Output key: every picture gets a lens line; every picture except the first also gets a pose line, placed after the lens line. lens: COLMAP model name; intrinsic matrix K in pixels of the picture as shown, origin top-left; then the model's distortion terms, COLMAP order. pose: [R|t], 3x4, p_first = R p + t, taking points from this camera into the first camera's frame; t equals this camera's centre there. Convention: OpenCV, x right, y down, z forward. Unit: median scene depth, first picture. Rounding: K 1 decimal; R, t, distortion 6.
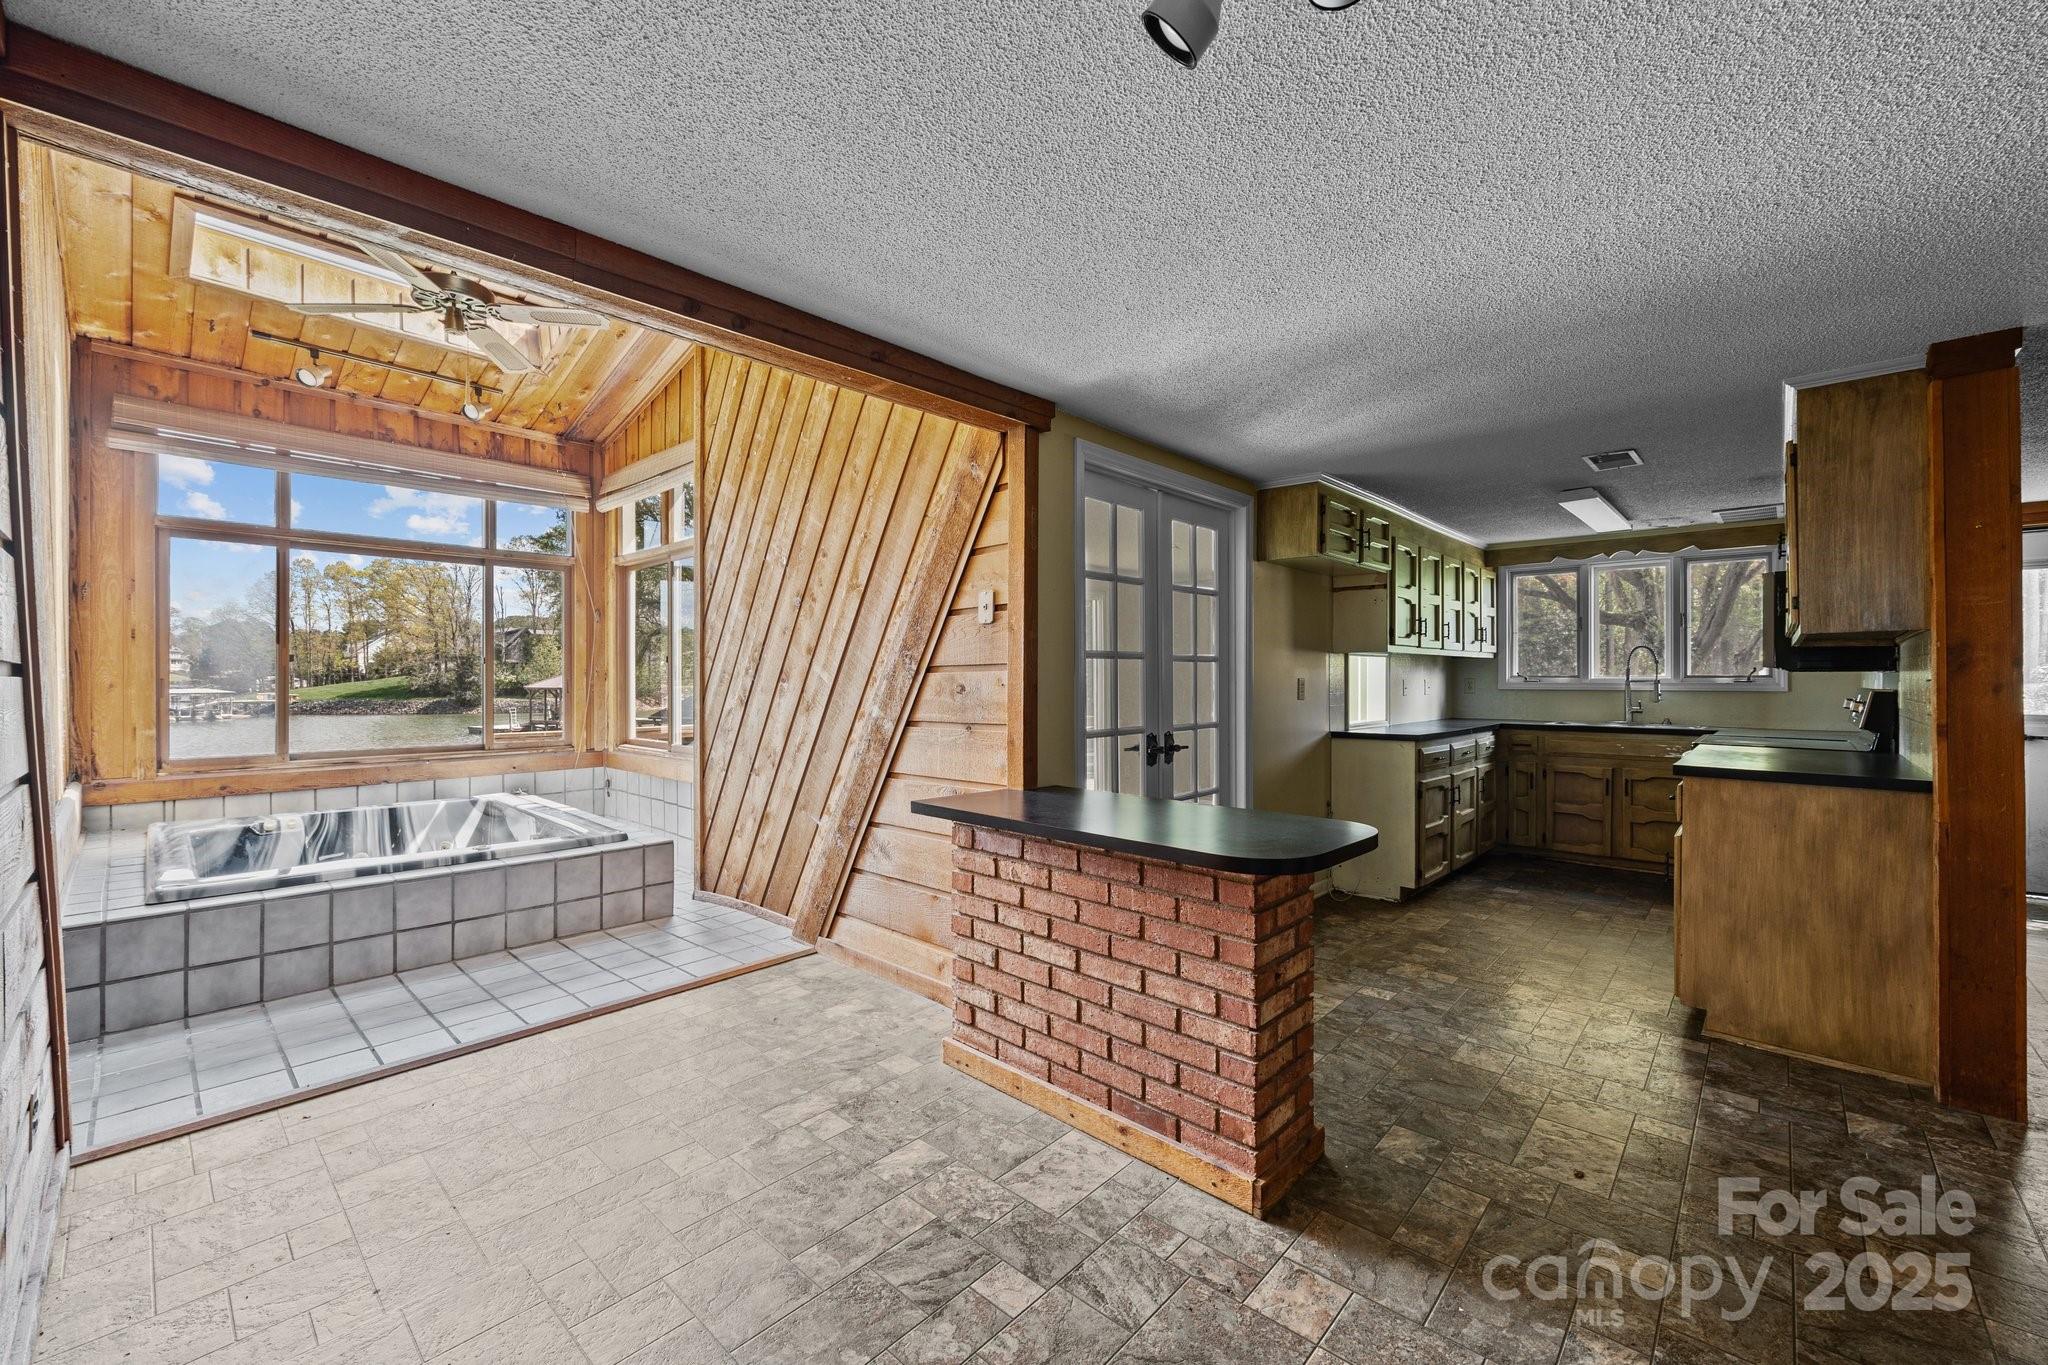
lens RADIAL K [[821.4, 0, 1021.2], [0, 821.4, 678.4], [0, 0, 1]] dist [-0.004421, -0.000259]
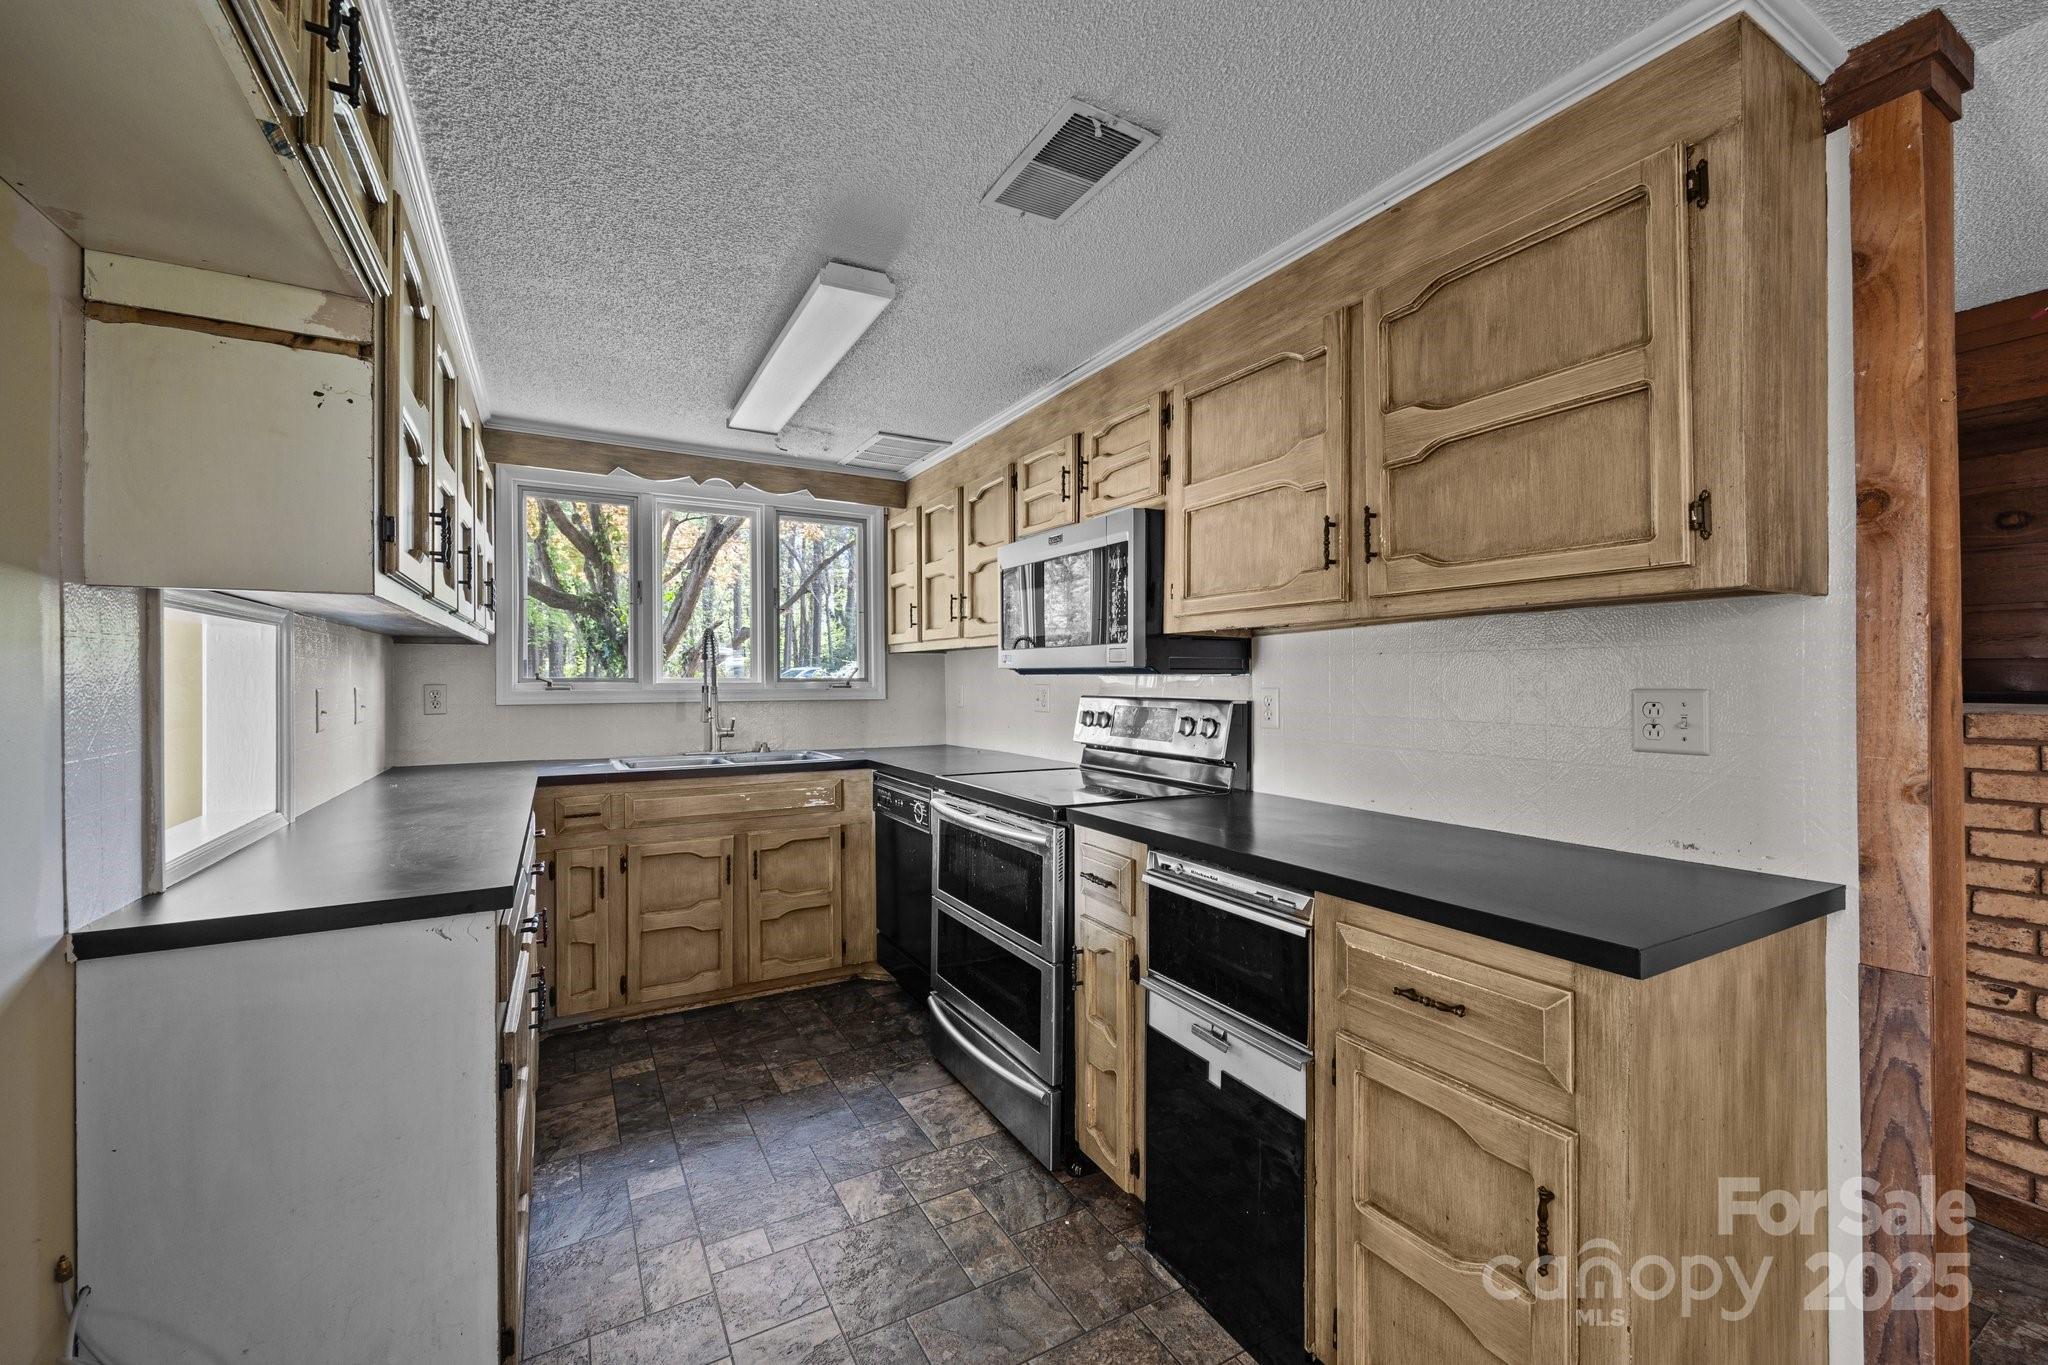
lens RADIAL K [[821.4, 0, 1025.1], [0, 821.4, 680.2], [0, 0, 1]] dist [-0.004421, -0.000259]
pose [[0.303334, -0.003059, 0.952880, 0.281347], [0.001571, 0.999995, 0.002710, -0.005171], [-0.952883, 0.000675, 0.303337, 0.786229]]
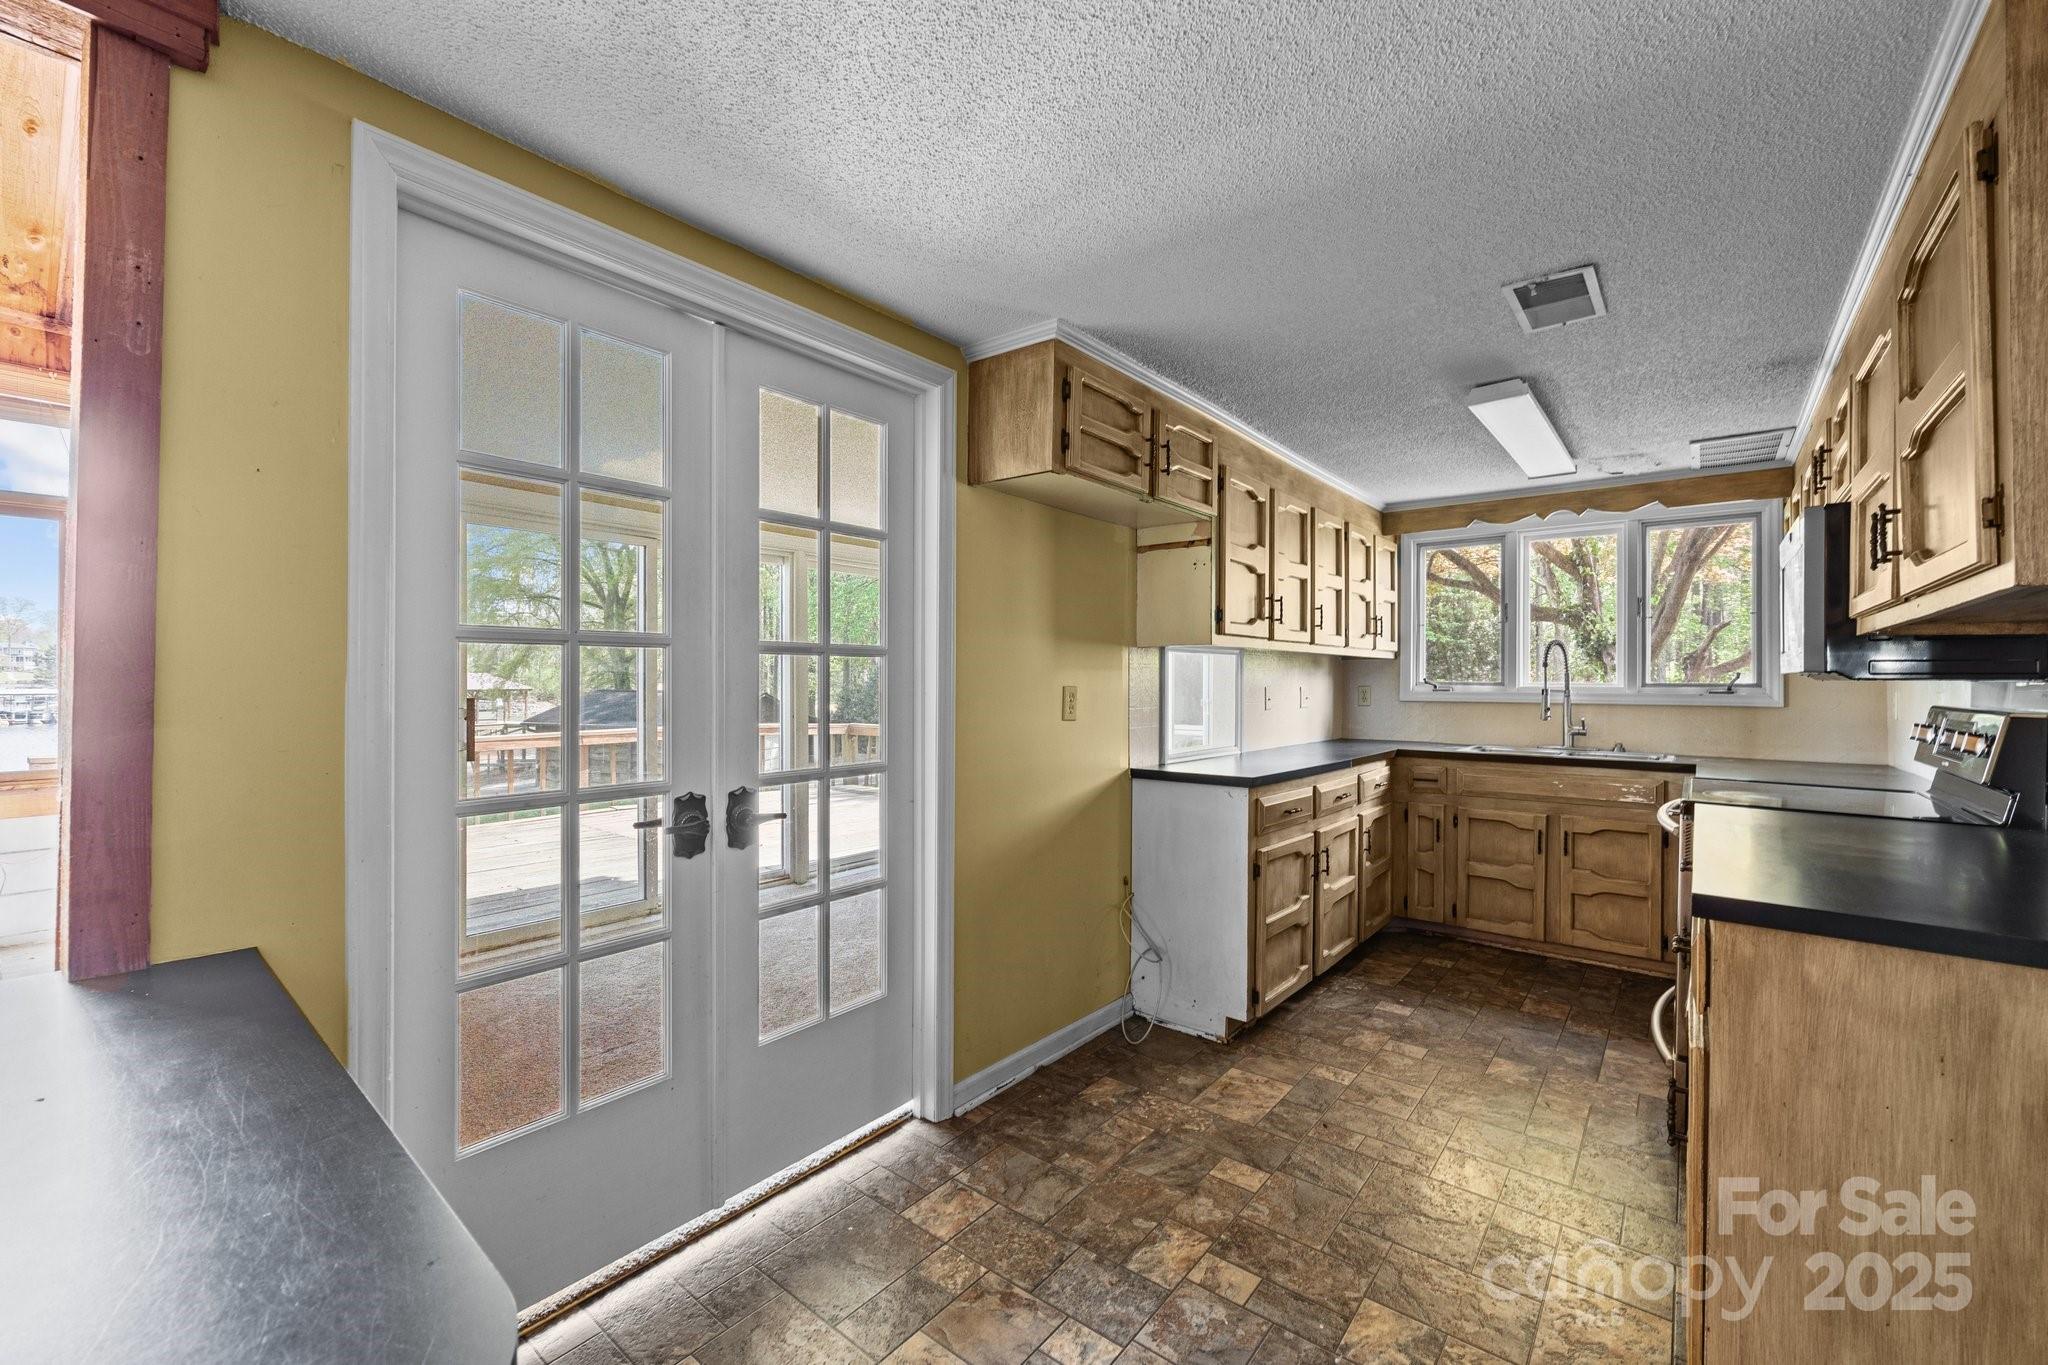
lens RADIAL K [[821.4, 0, 1028.1], [0, 821.4, 681.7], [0, 0, 1]] dist [-0.004421, -0.000259]
pose [[0.997778, 0.005540, 0.066392, 0.291432], [-0.005508, 0.999985, -0.000667, -0.002800], [-0.066395, 0.000300, 0.997793, 0.415070]]
